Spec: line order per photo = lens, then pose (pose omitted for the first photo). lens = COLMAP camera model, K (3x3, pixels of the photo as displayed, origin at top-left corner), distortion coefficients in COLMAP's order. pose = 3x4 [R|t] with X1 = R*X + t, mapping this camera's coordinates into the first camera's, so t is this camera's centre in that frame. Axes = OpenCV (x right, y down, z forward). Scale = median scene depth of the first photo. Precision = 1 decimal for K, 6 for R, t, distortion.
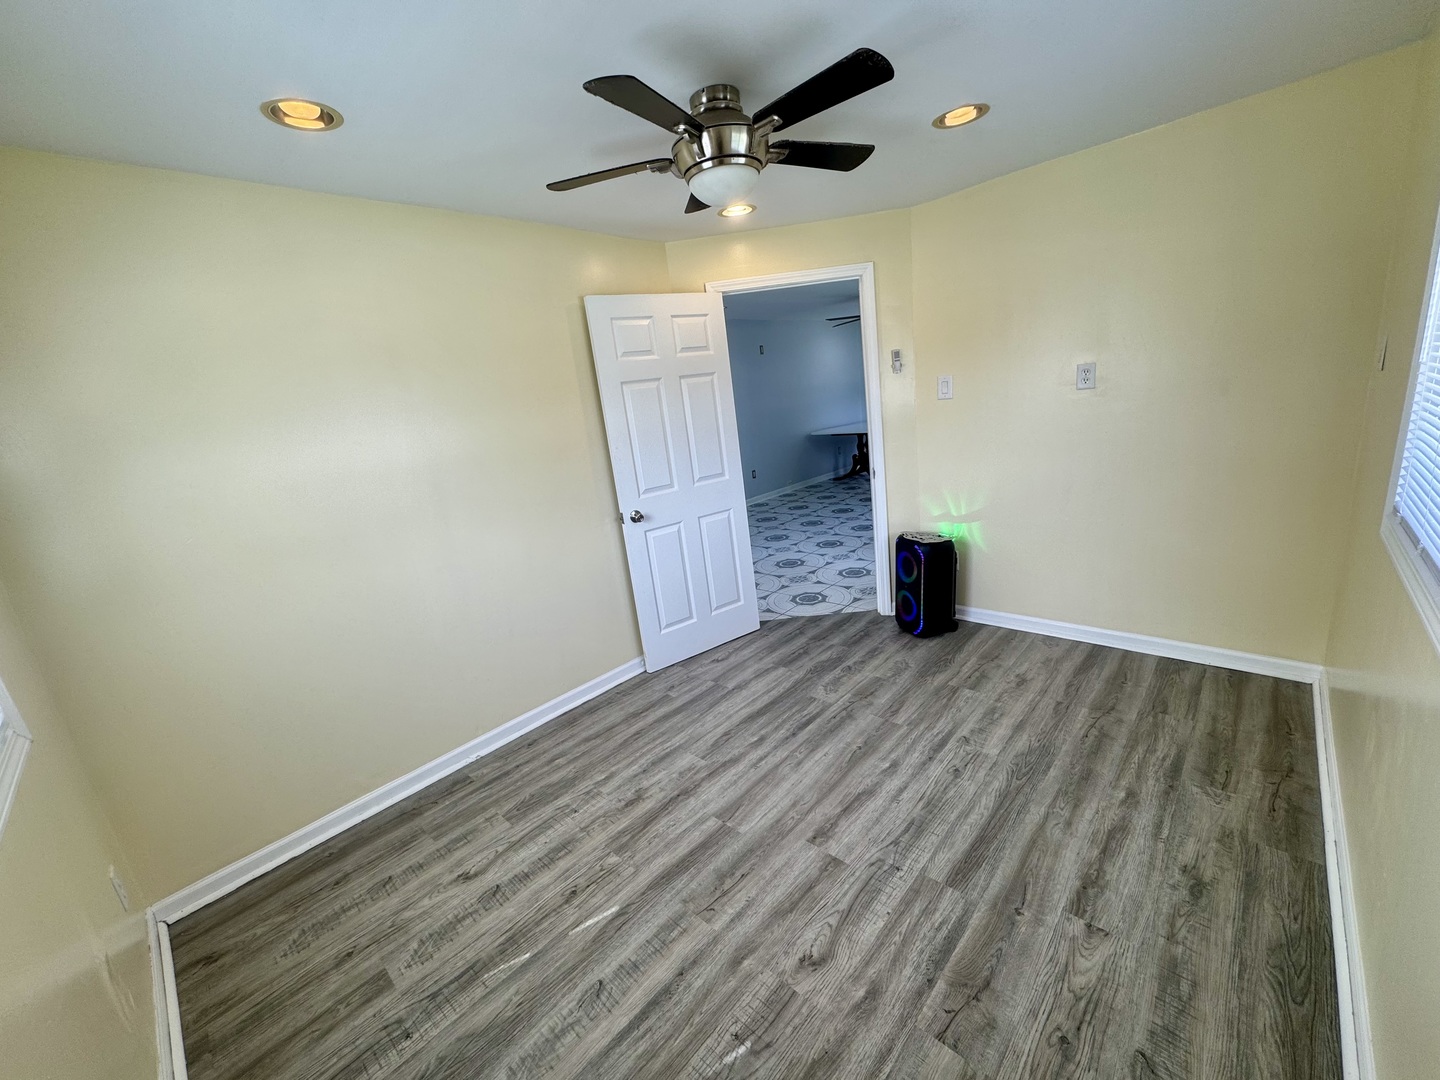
lens RADIAL K [[574.0, 0, 720.0], [0, 574.0, 540.0], [0, 0, 1]] dist [-0.001304, -0.000187]
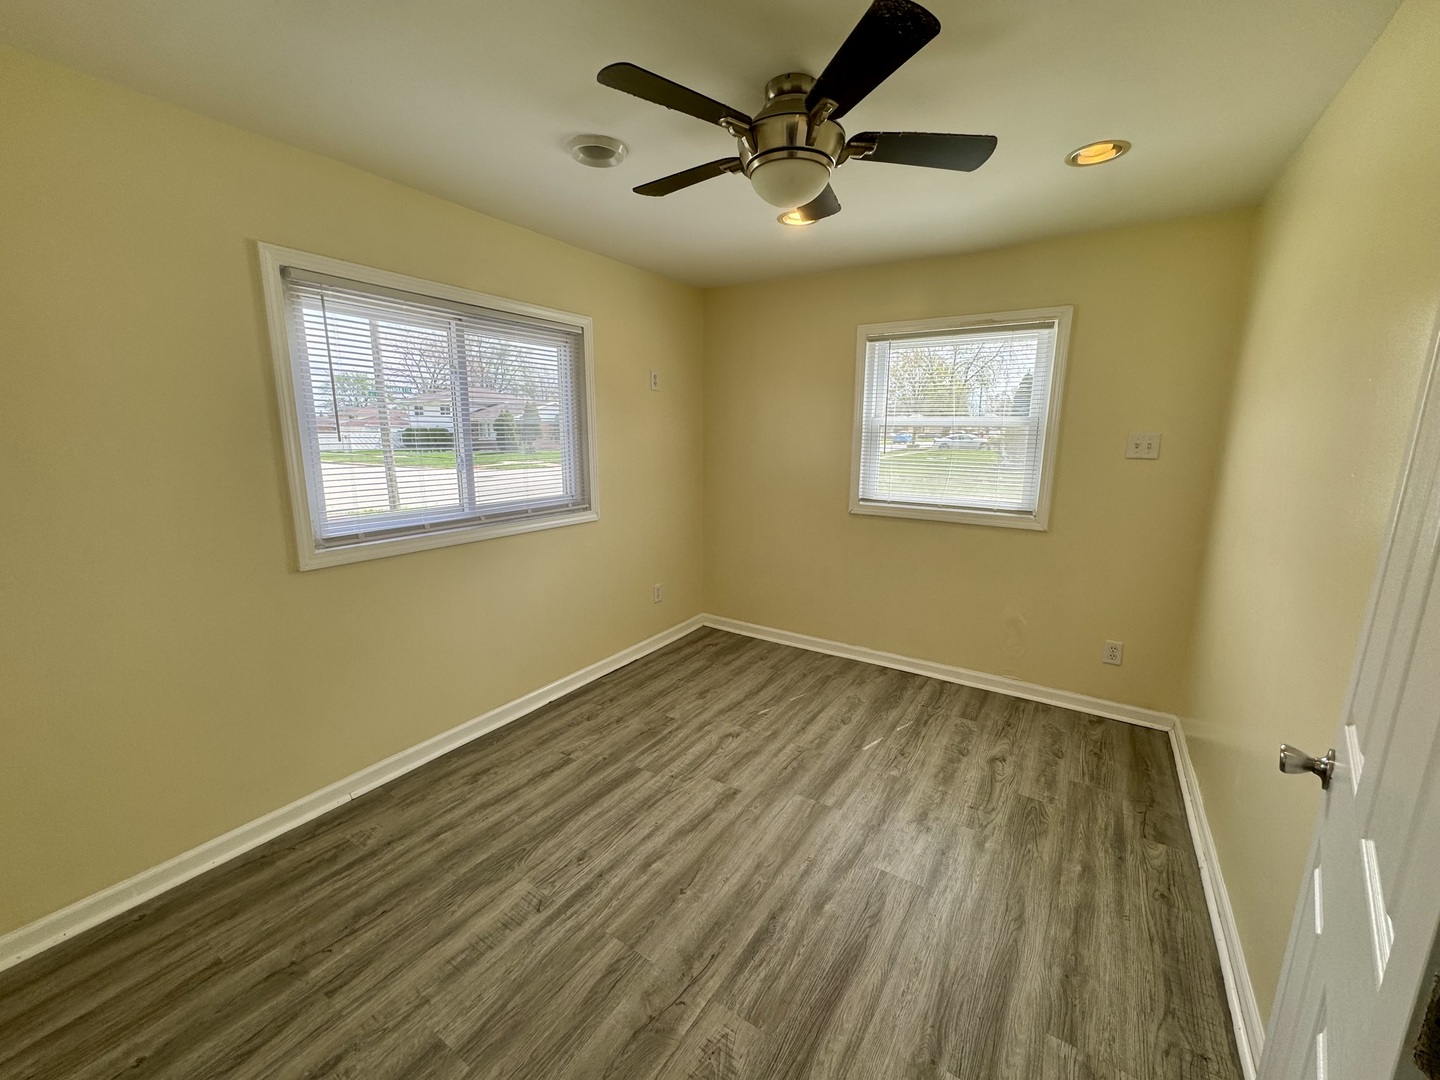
lens RADIAL K [[574.0, 0, 720.0], [0, 574.0, 540.0], [0, 0, 1]] dist [-0.001304, -0.000187]
pose [[-0.978892, 0.140068, -0.148832, 0.294779], [0.060727, 0.894671, 0.442579, -0.465422], [0.195147, 0.424199, -0.884292, 1.802257]]
